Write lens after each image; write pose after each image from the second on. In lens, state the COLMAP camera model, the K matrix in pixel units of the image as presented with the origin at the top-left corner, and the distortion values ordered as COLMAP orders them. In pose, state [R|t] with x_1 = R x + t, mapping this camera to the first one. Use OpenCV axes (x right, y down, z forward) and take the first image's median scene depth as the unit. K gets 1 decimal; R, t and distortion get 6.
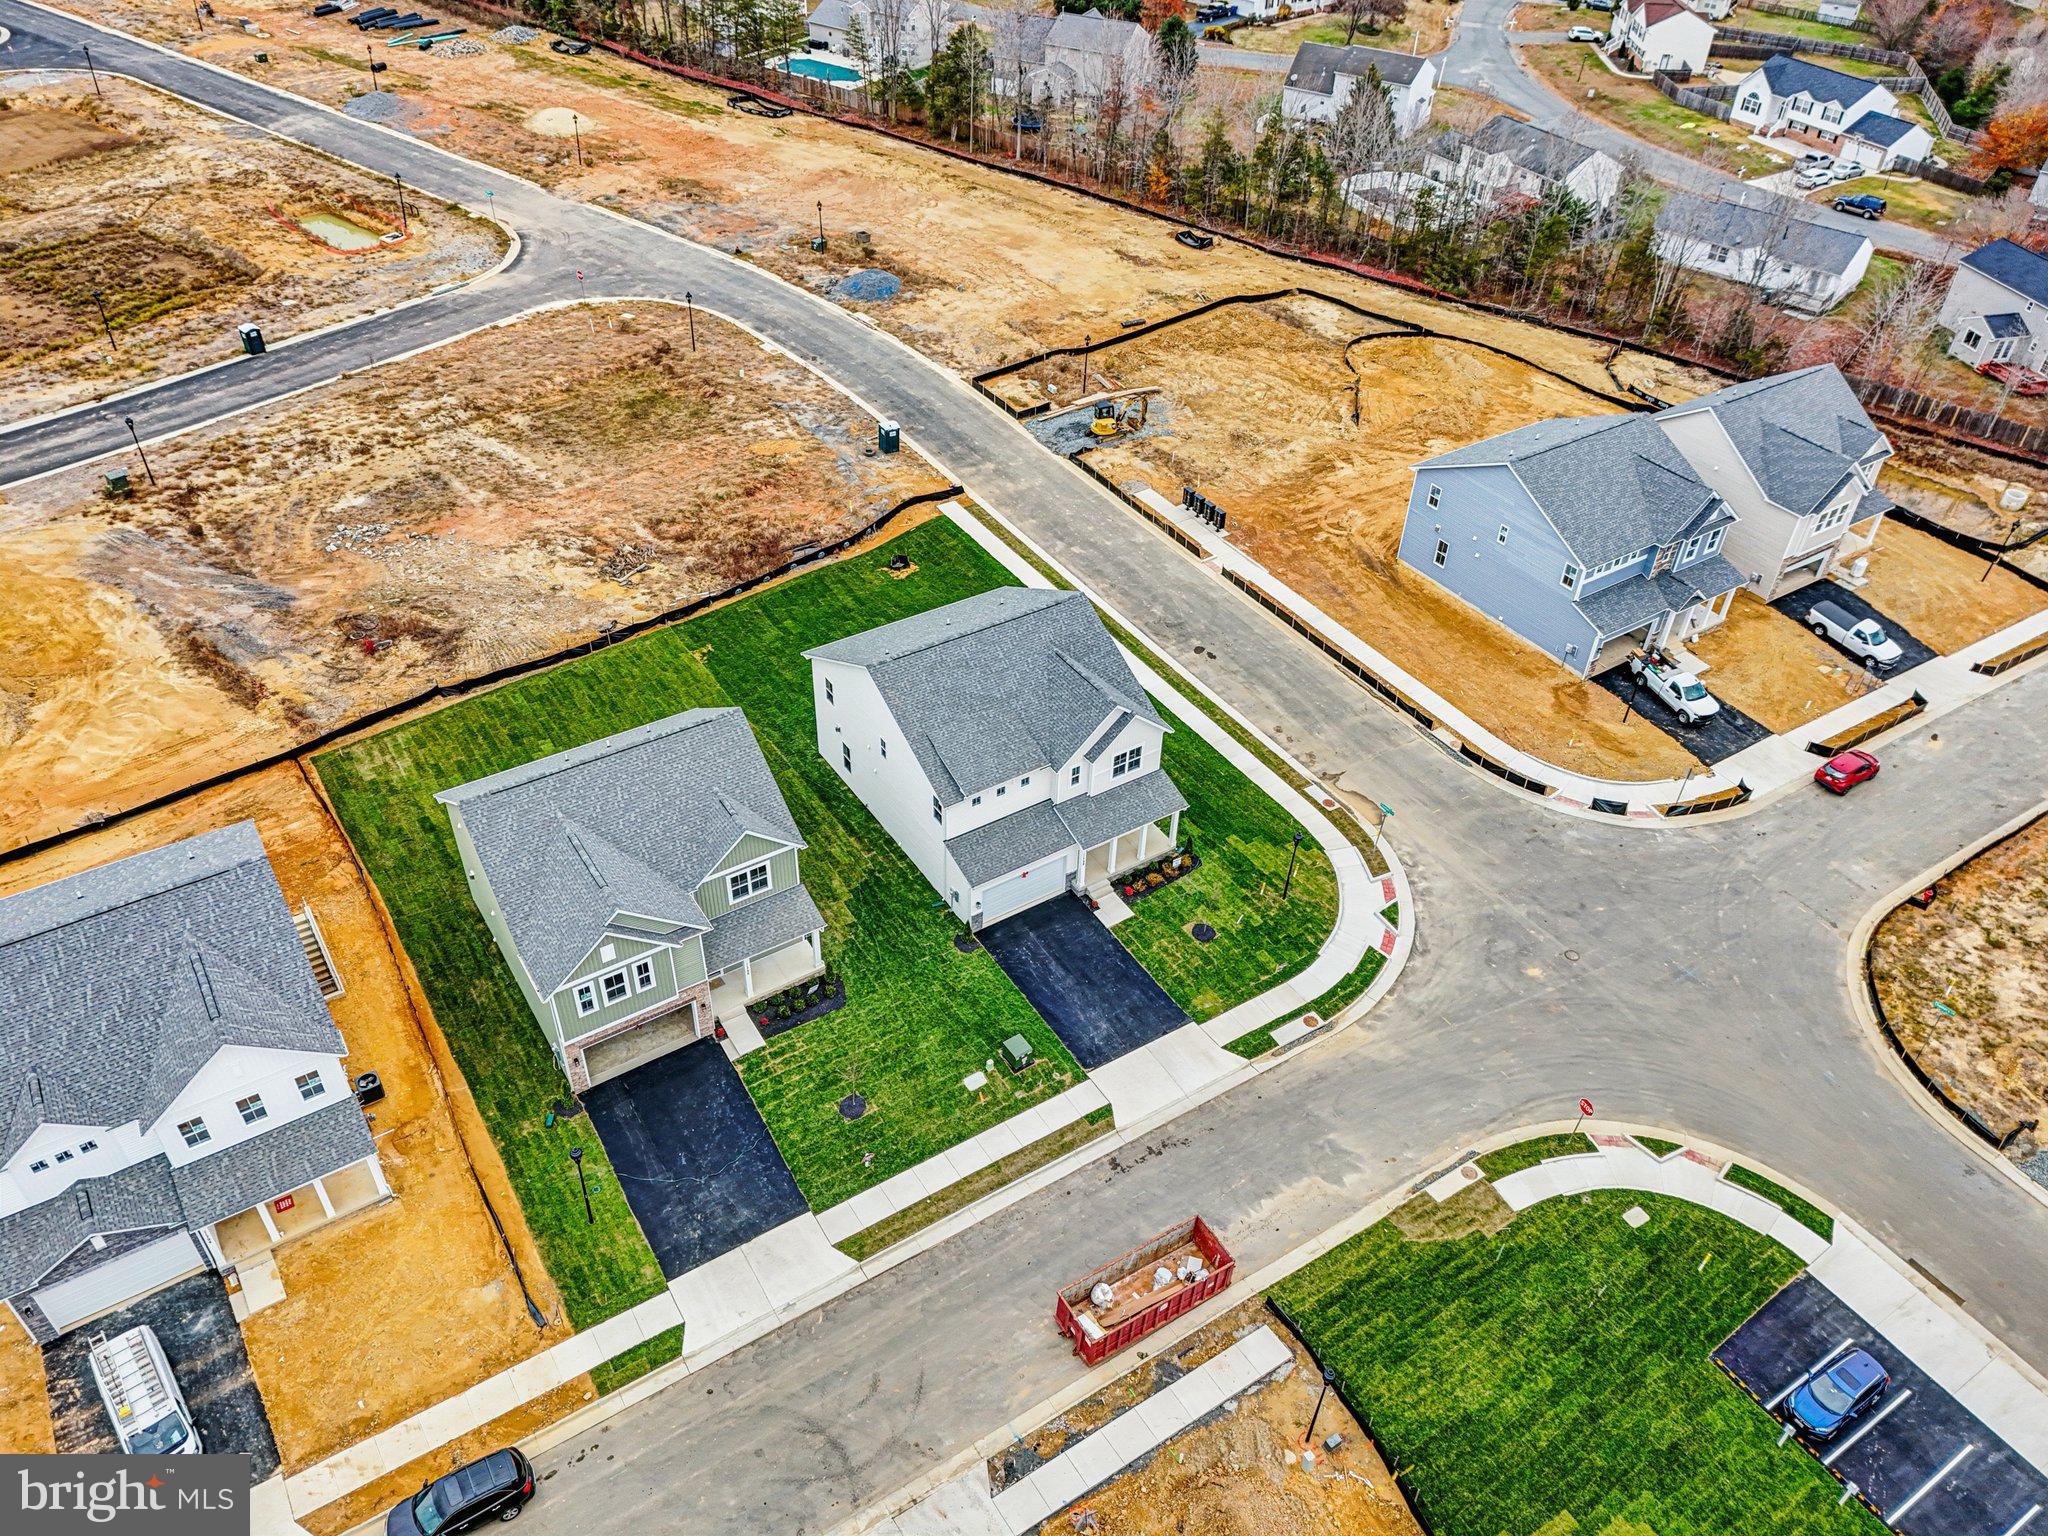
lens RADIAL K [[1475.6, 0, 1027.8], [0, 1475.6, 772.9], [0, 0, 1]] dist [0.062253, -0.048227]
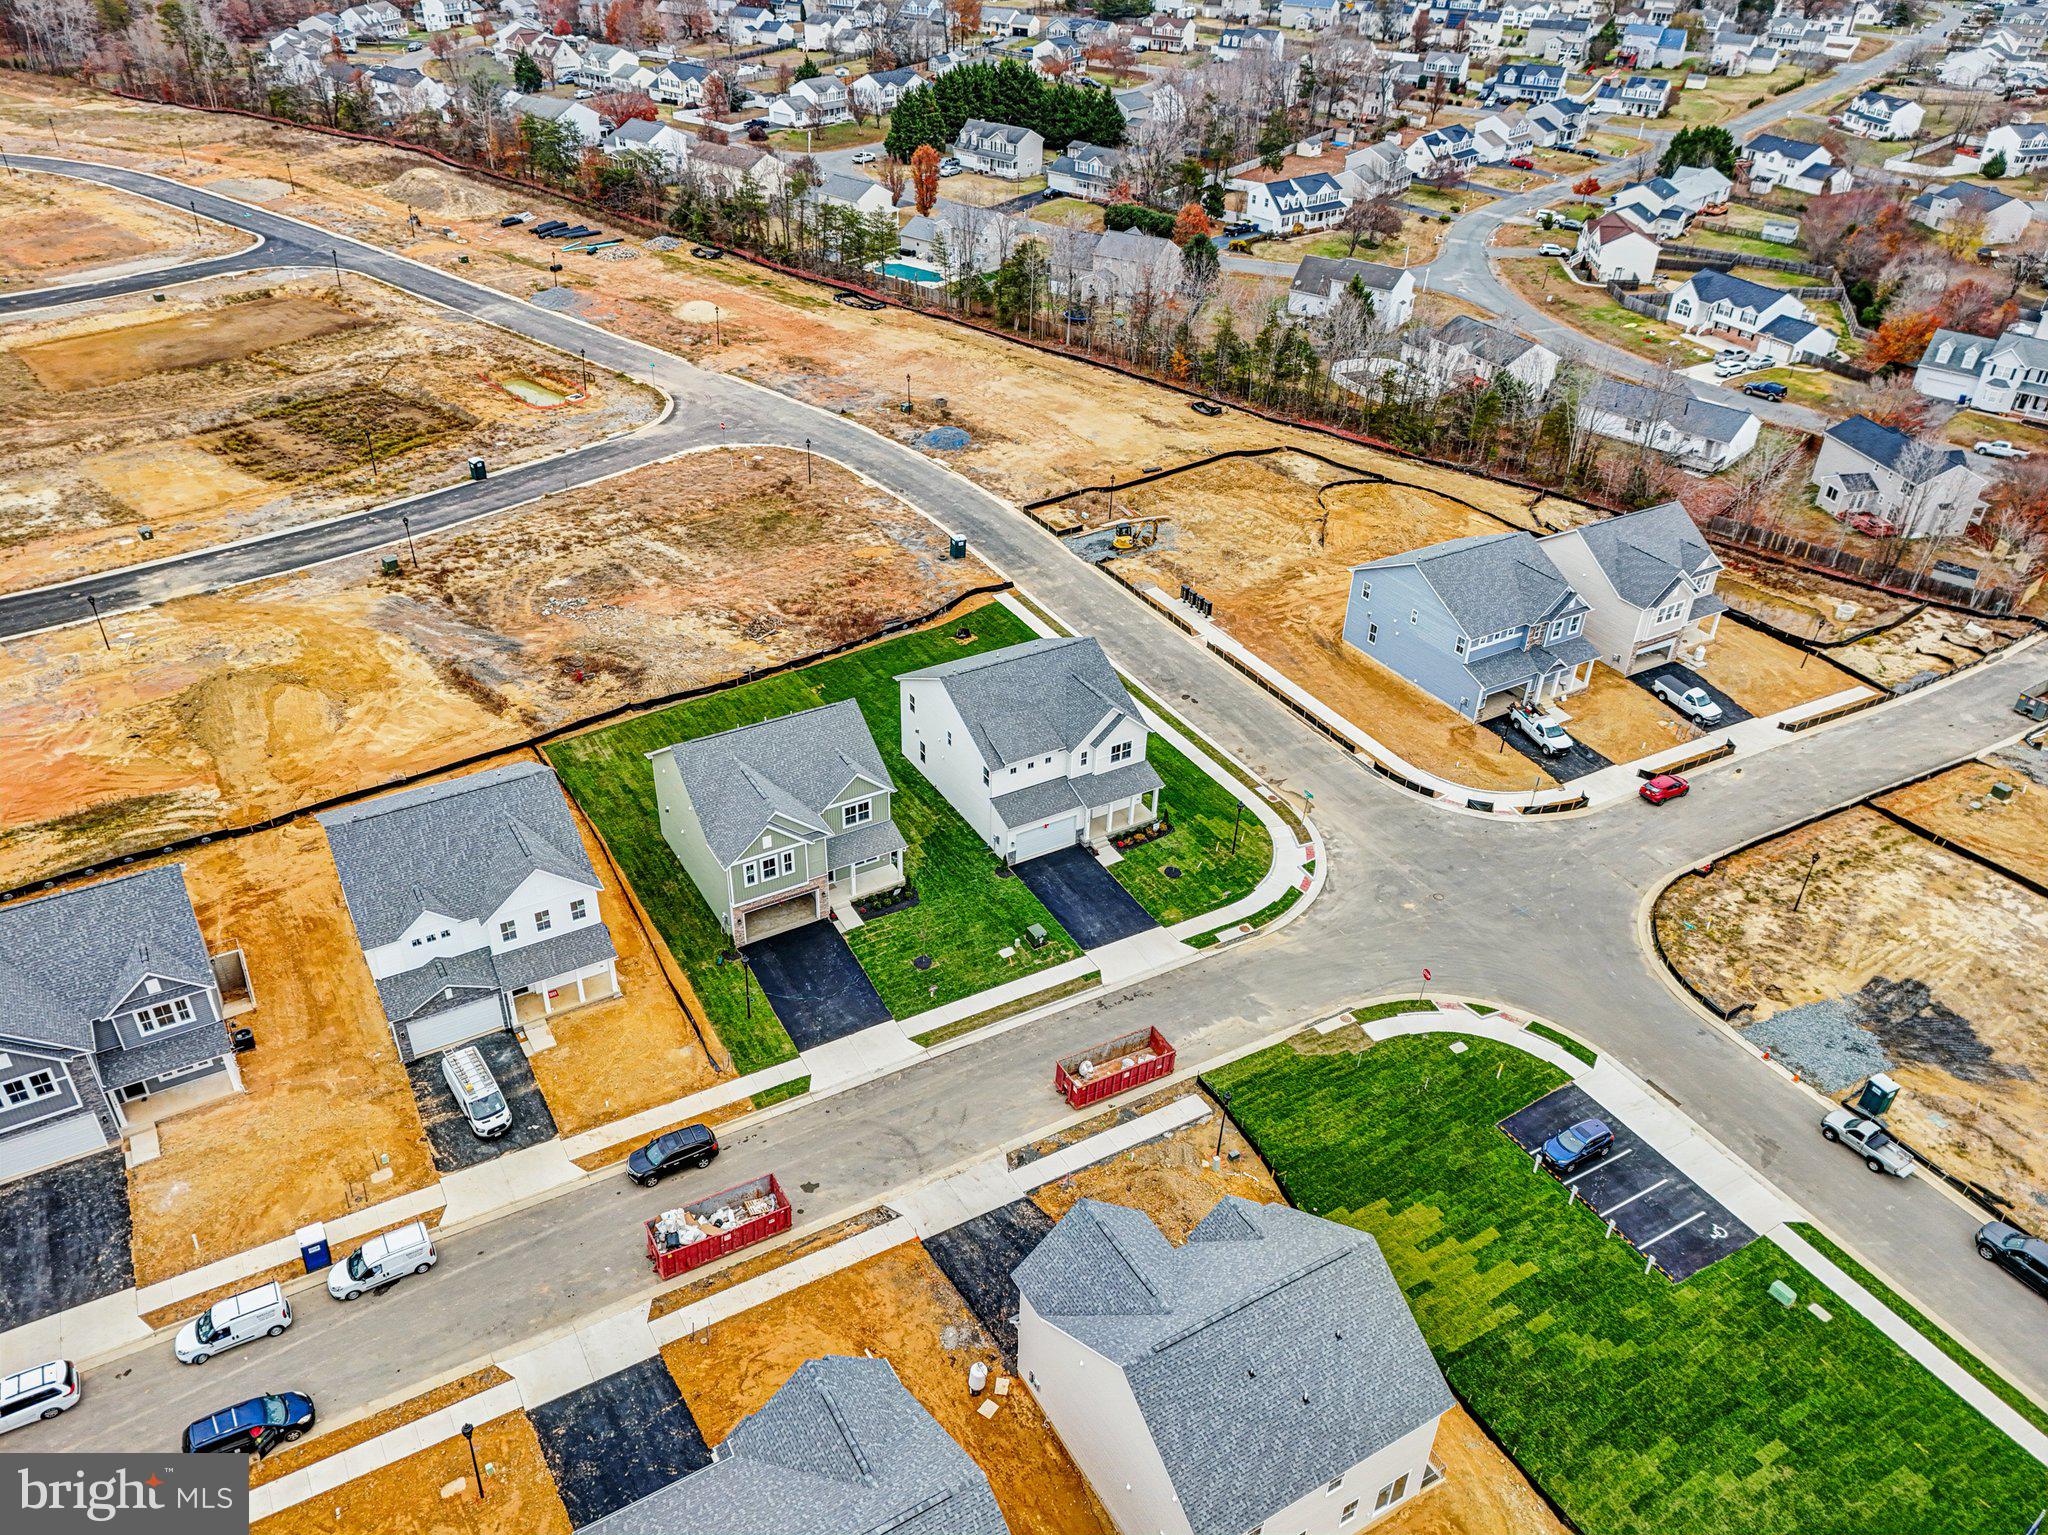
lens RADIAL K [[1467.8, 0, 1023.8], [0, 1467.8, 786.2], [0, 0, 1]] dist [0.077576, -0.072417]
pose [[0.998971, 0.024260, -0.038320, 0.023591], [-0.028073, 0.994355, -0.102321, 0.141344], [0.035621, 0.103291, 0.994013, -0.327454]]
